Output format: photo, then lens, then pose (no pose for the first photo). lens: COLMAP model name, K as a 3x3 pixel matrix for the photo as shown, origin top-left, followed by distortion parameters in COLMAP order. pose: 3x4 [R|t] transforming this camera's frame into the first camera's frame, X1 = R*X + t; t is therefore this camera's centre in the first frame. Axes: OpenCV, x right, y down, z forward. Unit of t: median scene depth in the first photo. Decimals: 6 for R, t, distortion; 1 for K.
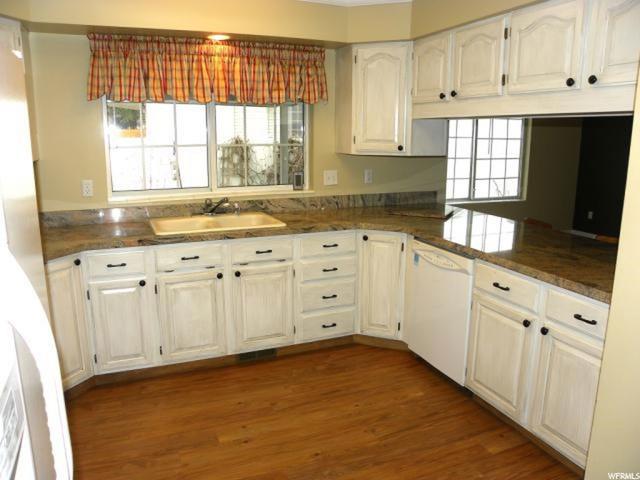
lens RADIAL K [[506.4, 0, 313.7], [0, 506.4, 234.6], [0, 0, 1]] dist [-0.124970, 0.063349]
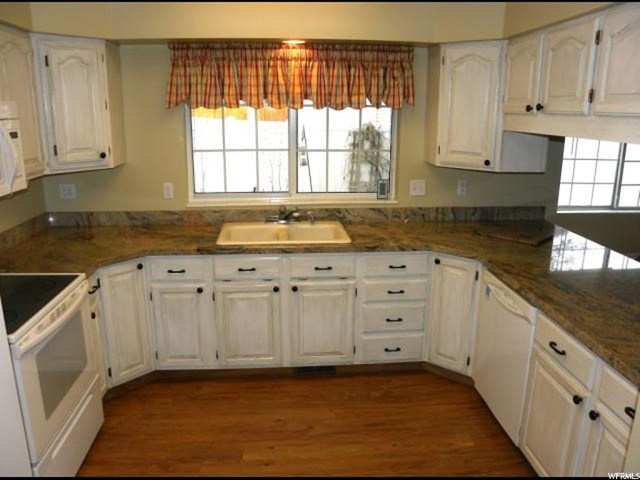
lens RADIAL K [[506.4, 0, 319.8], [0, 506.4, 238.1], [0, 0, 1]] dist [-0.124970, 0.063349]
pose [[0.952486, 0.079633, -0.293988, 0.168857], [-0.063606, 0.995940, 0.063696, -0.081873], [0.297866, -0.041970, 0.953685, 0.076435]]
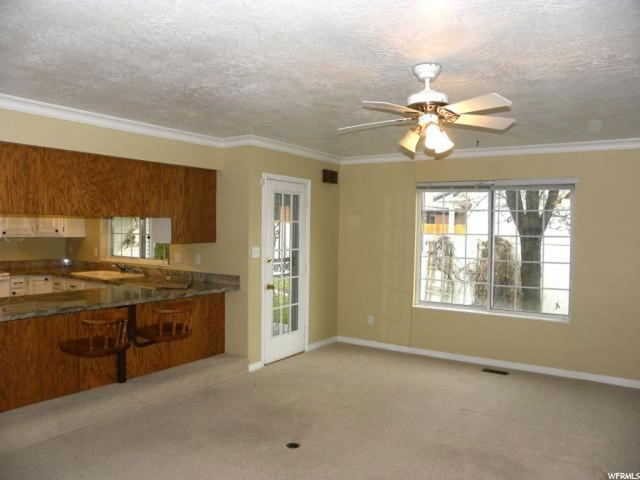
lens RADIAL K [[506.4, 0, 315.6], [0, 506.4, 238.4], [0, 0, 1]] dist [-0.124970, 0.063349]
pose [[0.537722, 0.025649, -0.842732, 1.800319], [-0.178323, 0.980385, -0.083944, -0.140474], [0.824048, 0.195417, 0.531749, 0.646691]]
